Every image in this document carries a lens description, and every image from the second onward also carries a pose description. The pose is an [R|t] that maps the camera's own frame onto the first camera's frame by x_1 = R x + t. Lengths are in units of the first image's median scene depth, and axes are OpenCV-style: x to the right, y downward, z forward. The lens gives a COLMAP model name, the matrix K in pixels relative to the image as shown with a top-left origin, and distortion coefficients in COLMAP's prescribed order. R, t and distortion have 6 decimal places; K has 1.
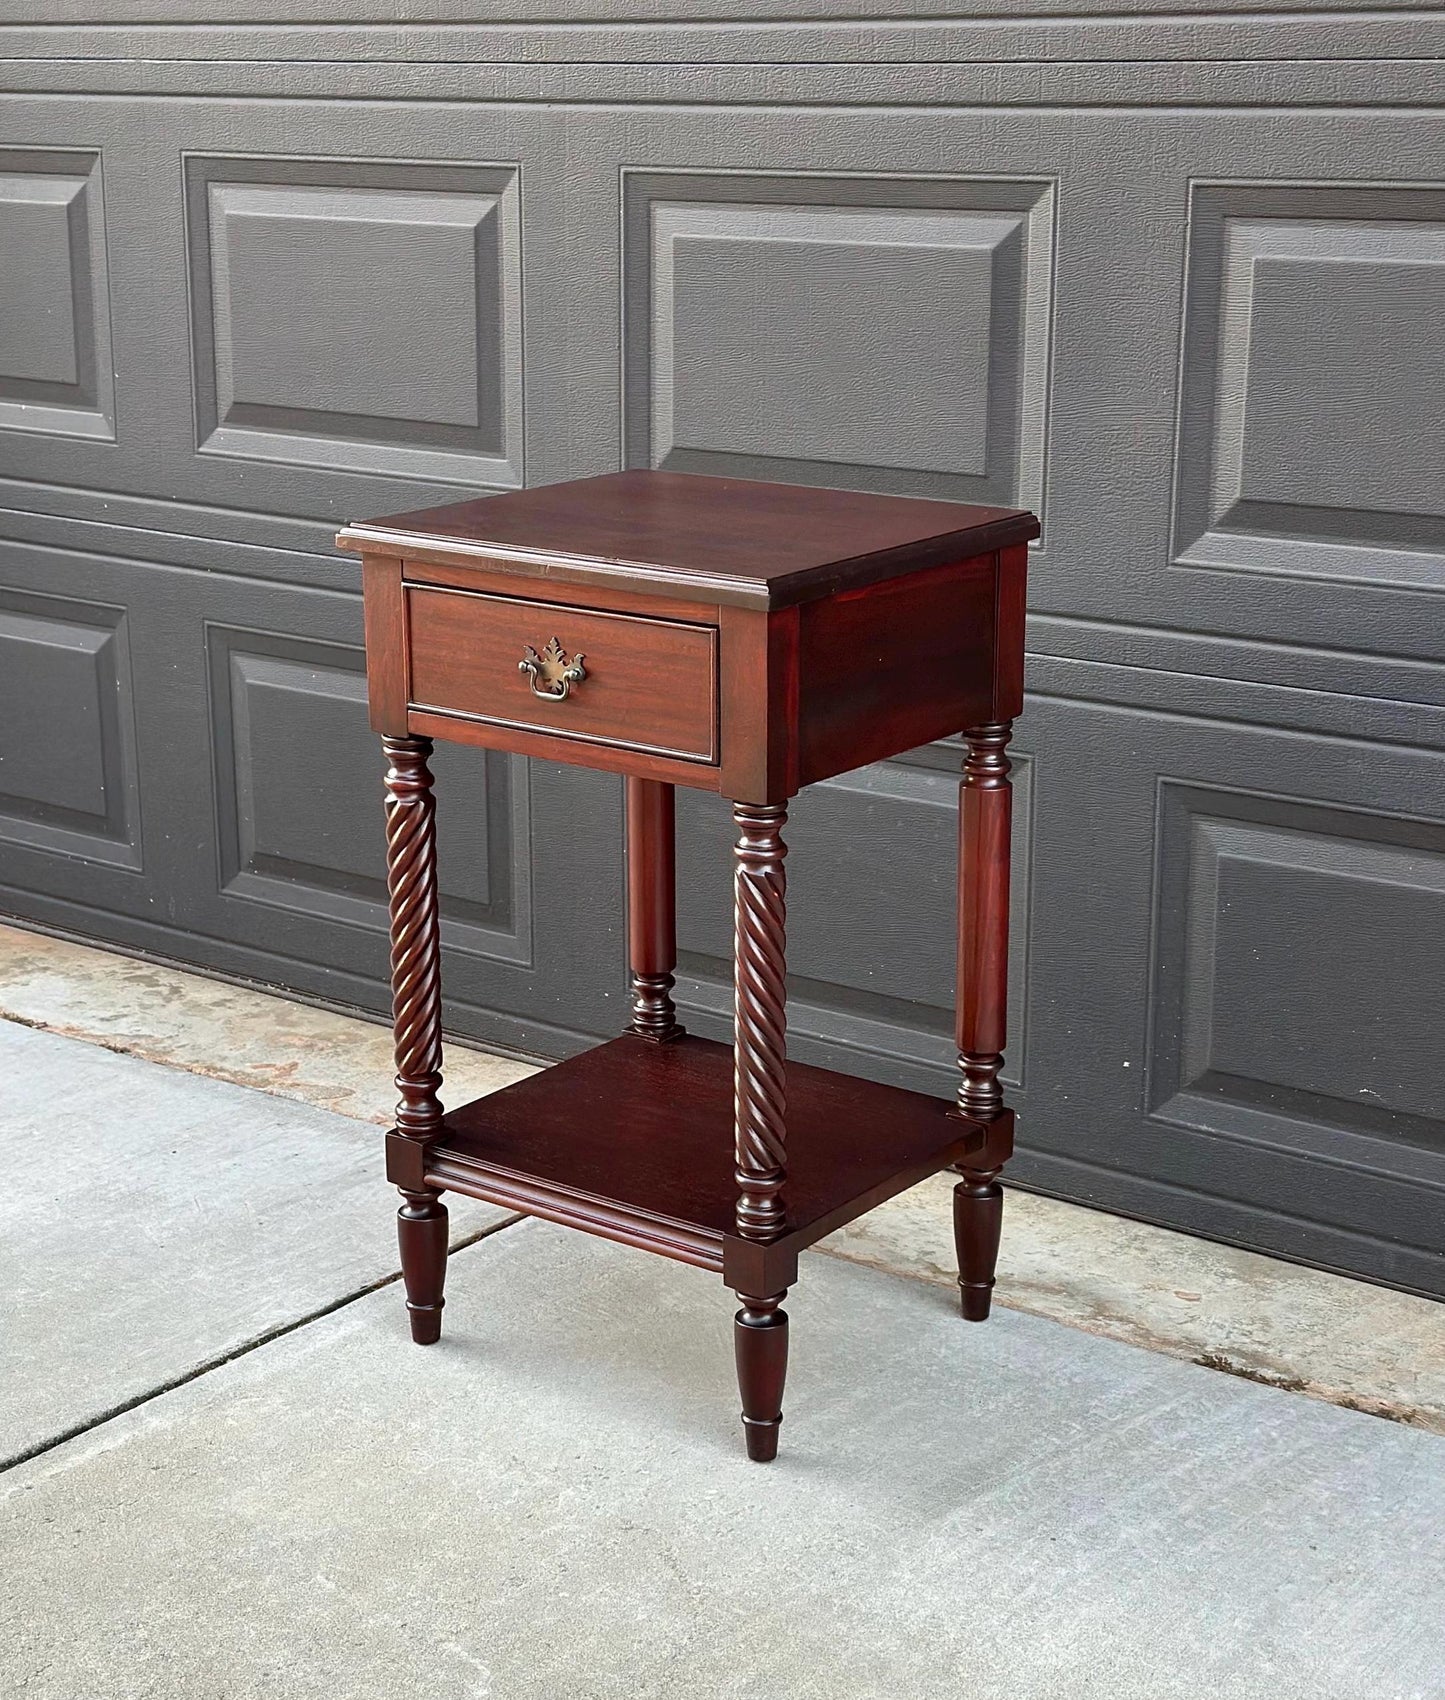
lens RADIAL K [[2873.3, 0, 686.1], [0, 2873.3, 832.7], [0, 0, 1]] dist [0.111775, 0.000000]
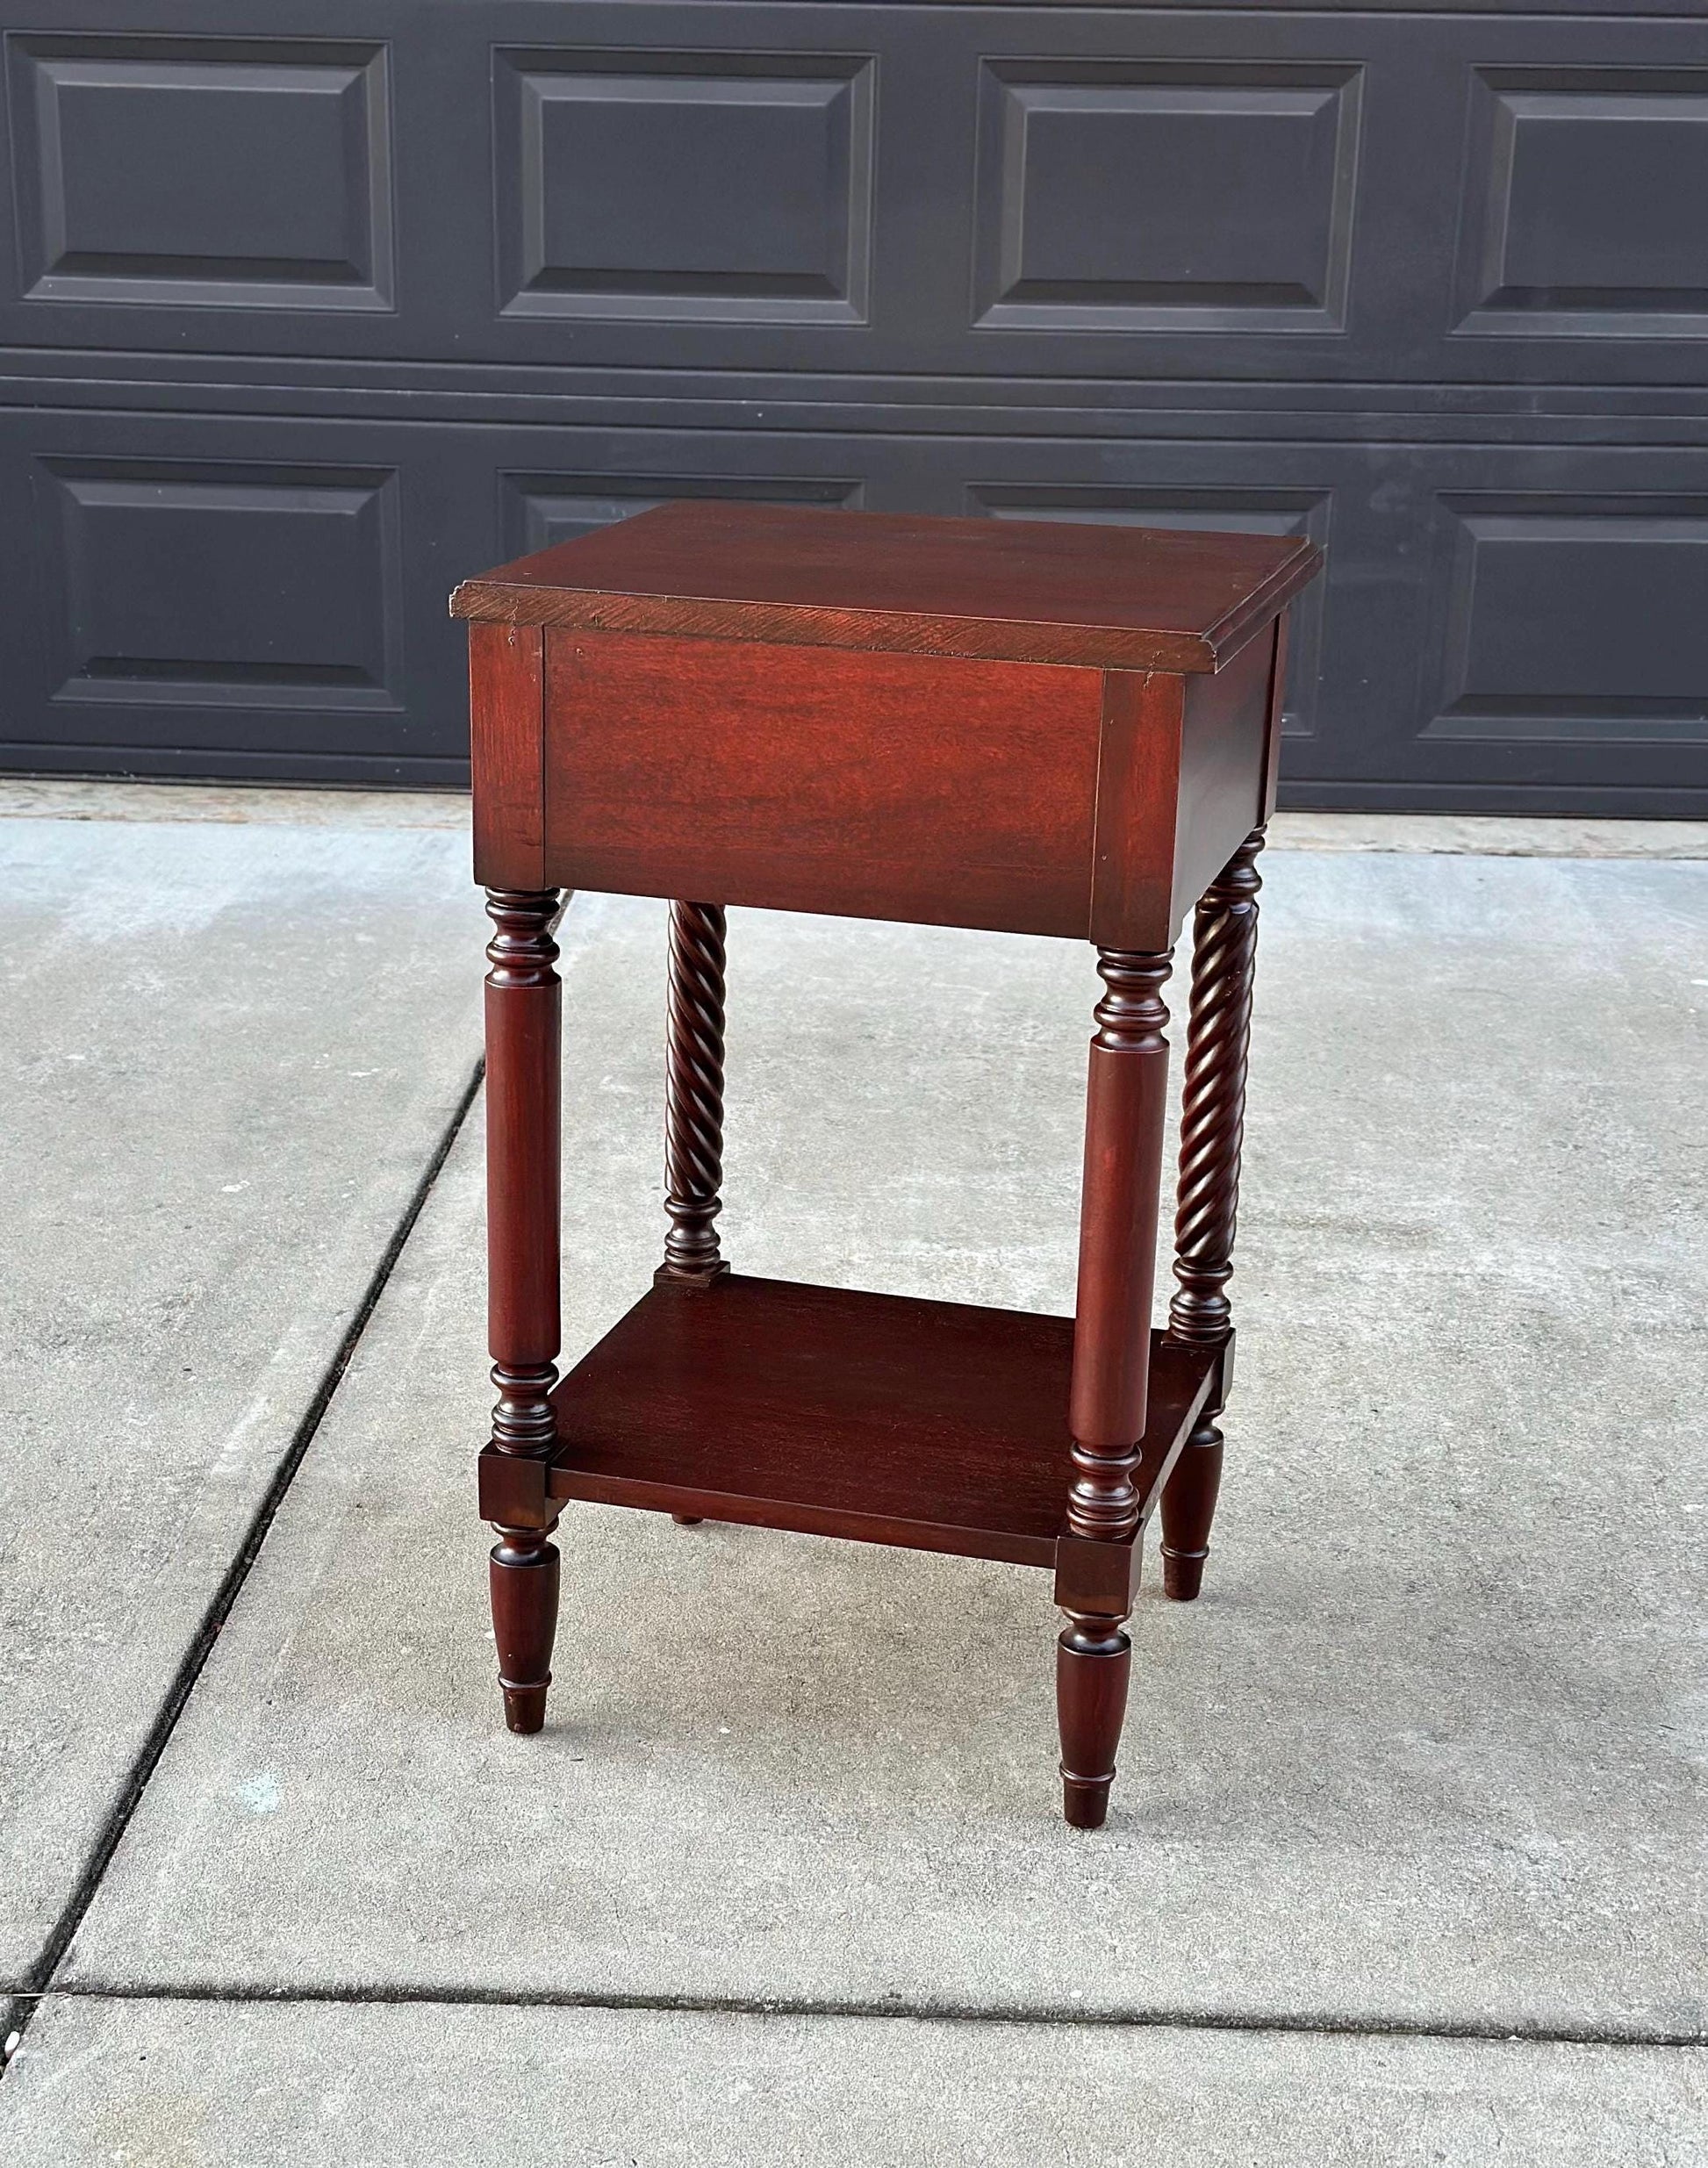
lens RADIAL K [[3404.6, 0, 819.8], [0, 3404.6, 1239.6], [0, 0, 1]] dist [0.122717, 0.000000]
pose [[0.810234, -0.174048, 0.559668, -0.981824], [0.130301, 0.984485, 0.117523, 0.152627], [-0.571439, -0.022295, 0.820342, -0.417601]]
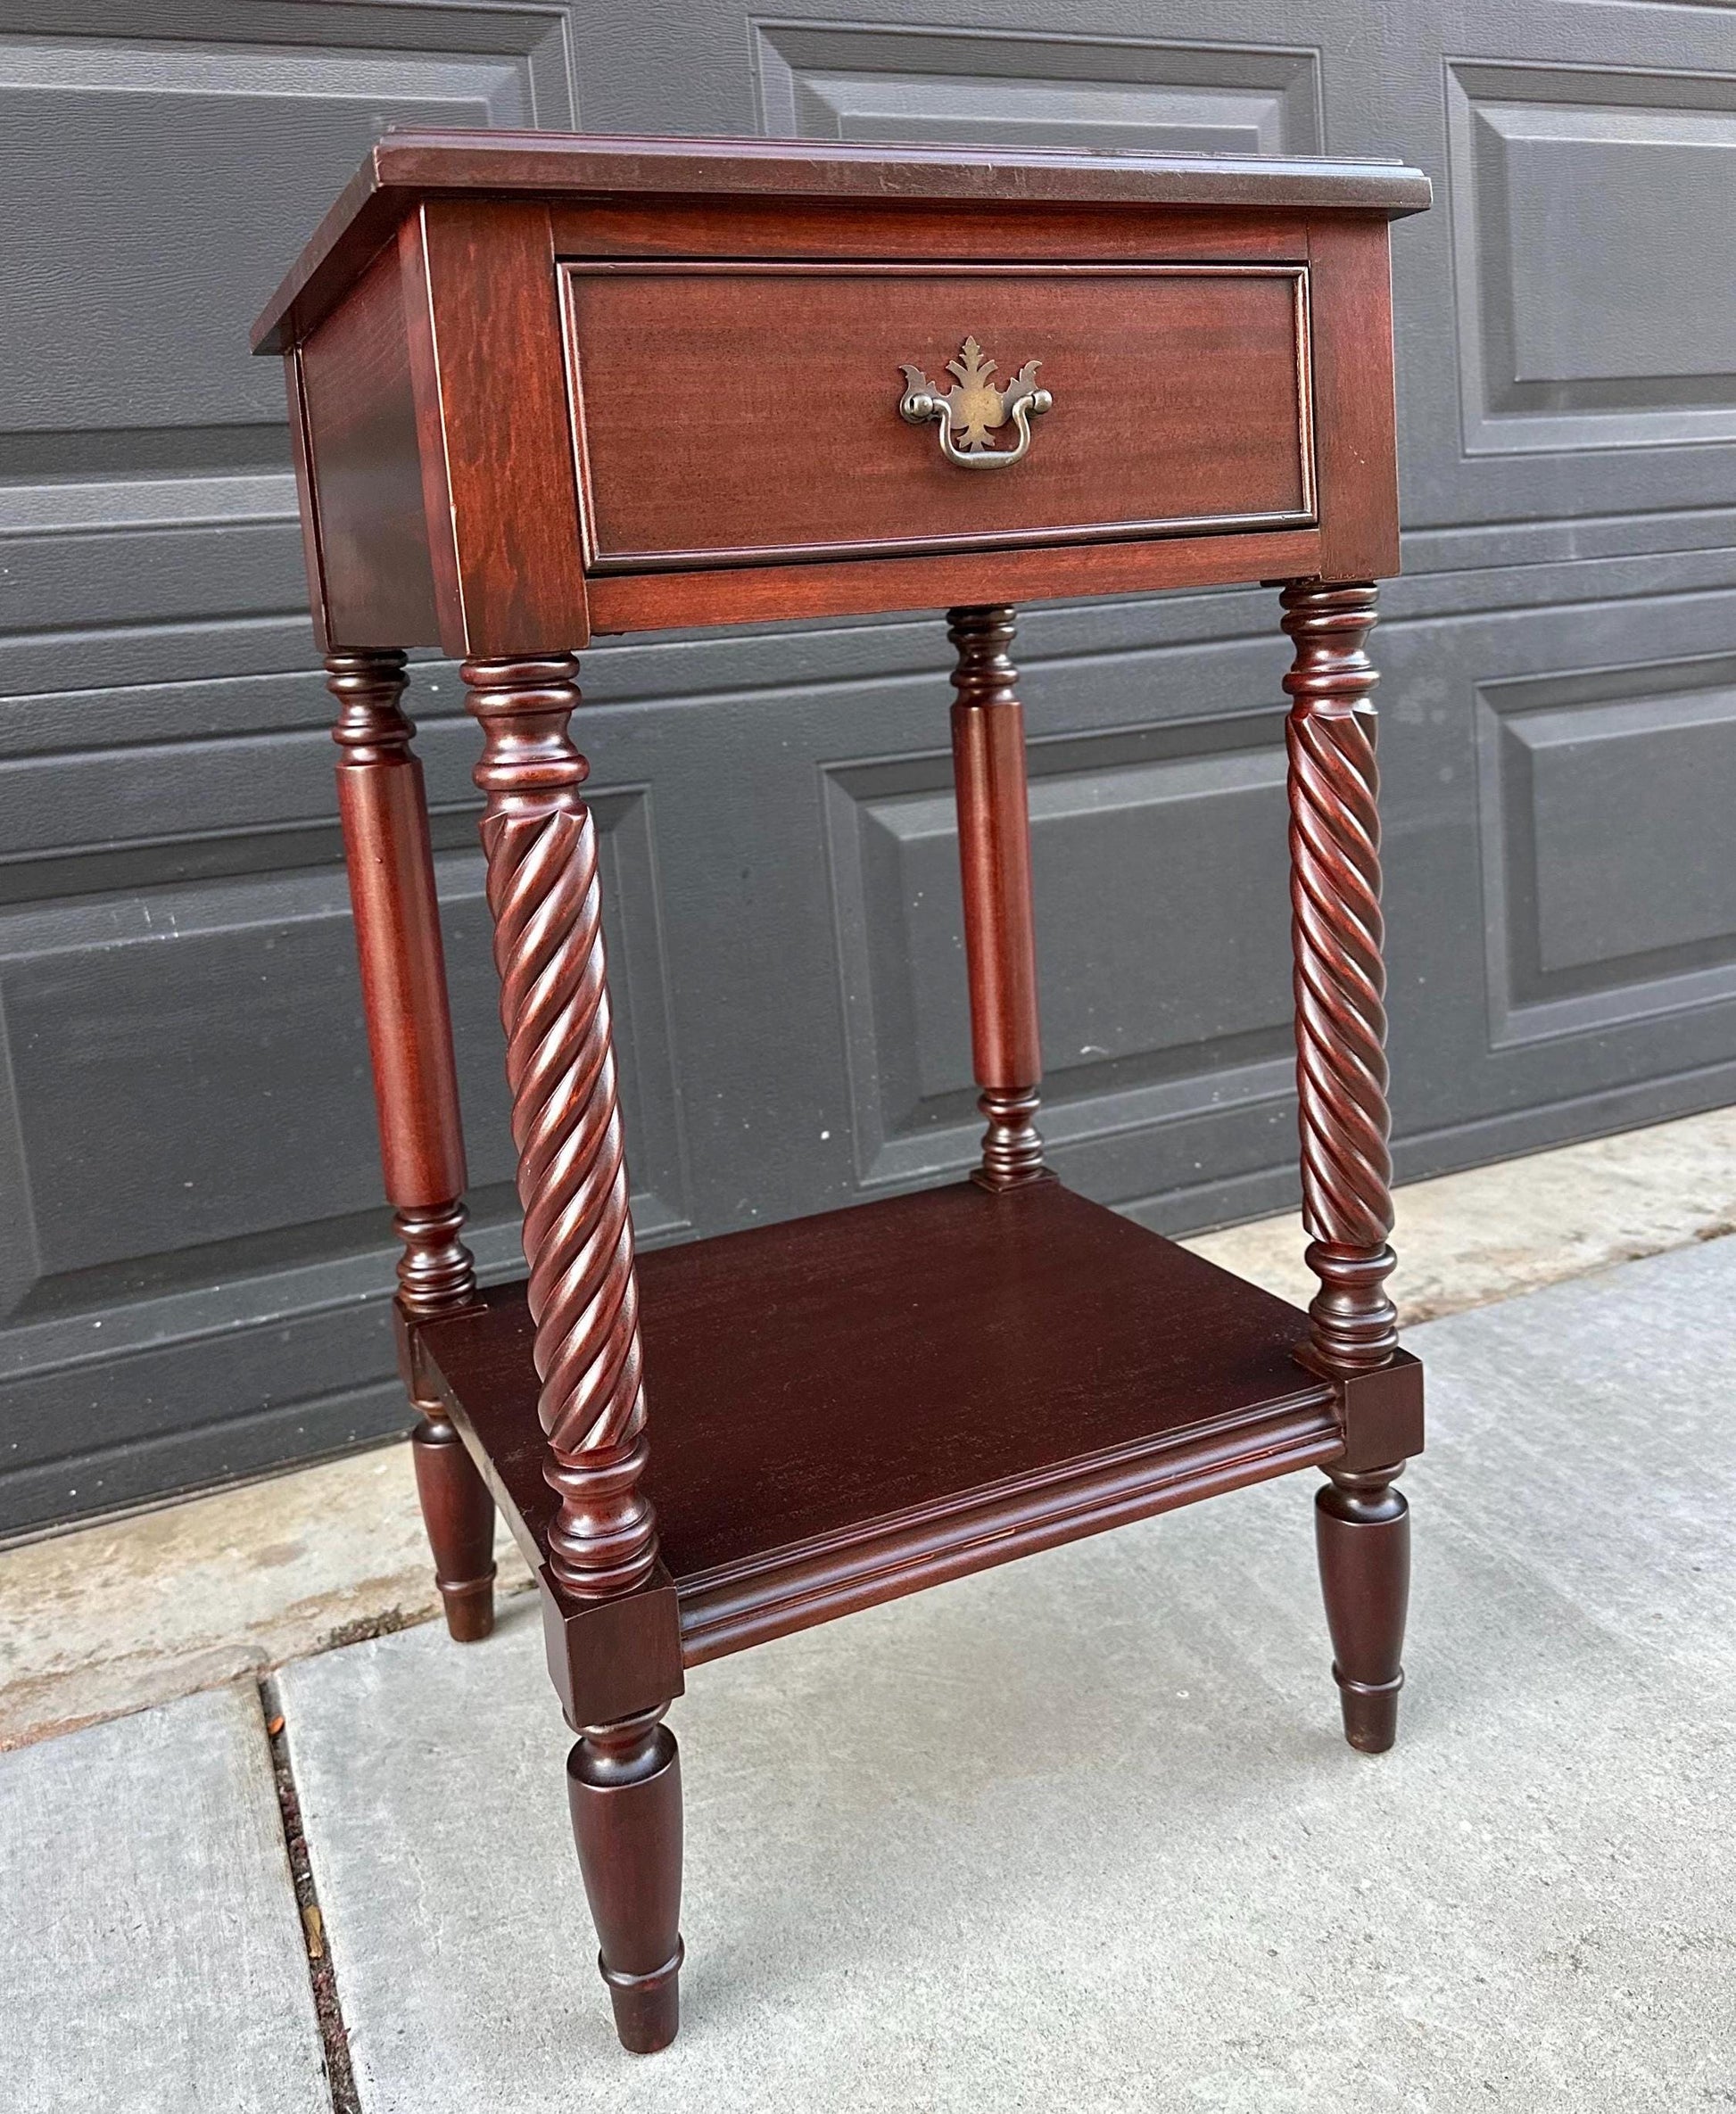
lens RADIAL K [[1831.1, 0, 872.5], [0, 1831.1, 841.7], [0, 0, 1]] dist [0.048235, -0.062058]
pose [[0.471019, -0.148960, 0.869455, -0.295151], [0.305419, 0.952215, -0.002319, 0.008295], [-0.827563, 0.266640, 0.494007, 0.769302]]
